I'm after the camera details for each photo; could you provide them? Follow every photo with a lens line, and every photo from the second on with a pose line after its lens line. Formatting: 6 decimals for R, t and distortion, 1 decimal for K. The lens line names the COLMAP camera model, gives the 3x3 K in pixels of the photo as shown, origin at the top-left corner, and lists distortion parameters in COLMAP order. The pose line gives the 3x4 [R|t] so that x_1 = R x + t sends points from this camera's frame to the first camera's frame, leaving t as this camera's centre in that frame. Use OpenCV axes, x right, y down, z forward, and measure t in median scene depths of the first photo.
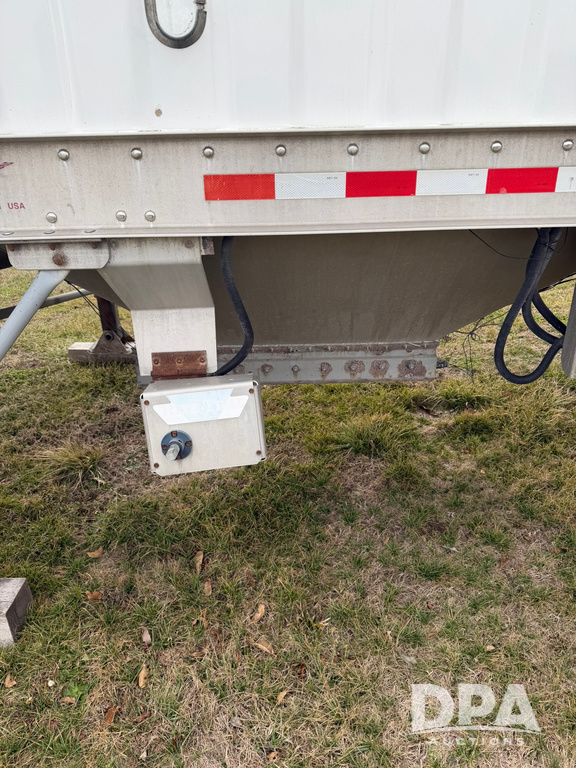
lens RADIAL K [[538.5, 0, 282.5], [0, 538.5, 384.8], [0, 0, 1]] dist [0.014204, -0.017891]
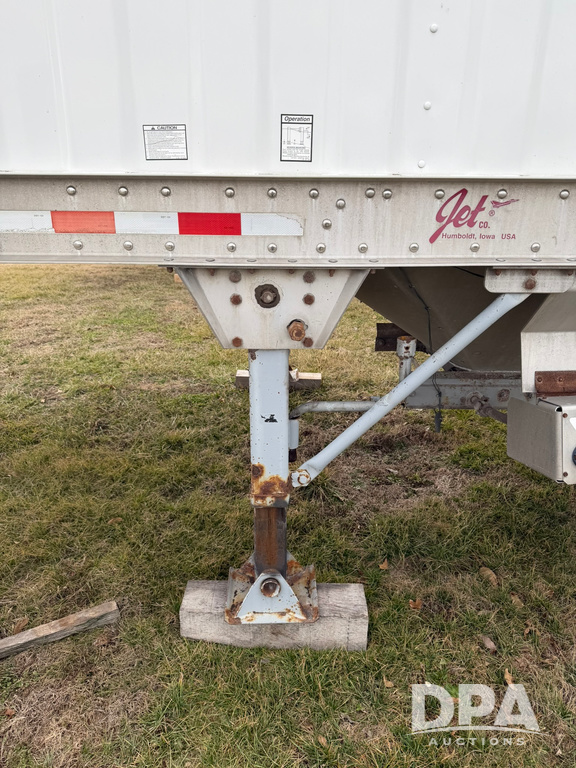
lens RADIAL K [[538.5, 0, 288.8], [0, 538.5, 379.6], [0, 0, 1]] dist [0.014204, -0.017891]
pose [[0.999610, 0.026647, 0.008336, -0.451652], [-0.025929, 0.996710, -0.076789, 0.032677], [-0.010355, 0.076543, 0.997013, -0.051455]]
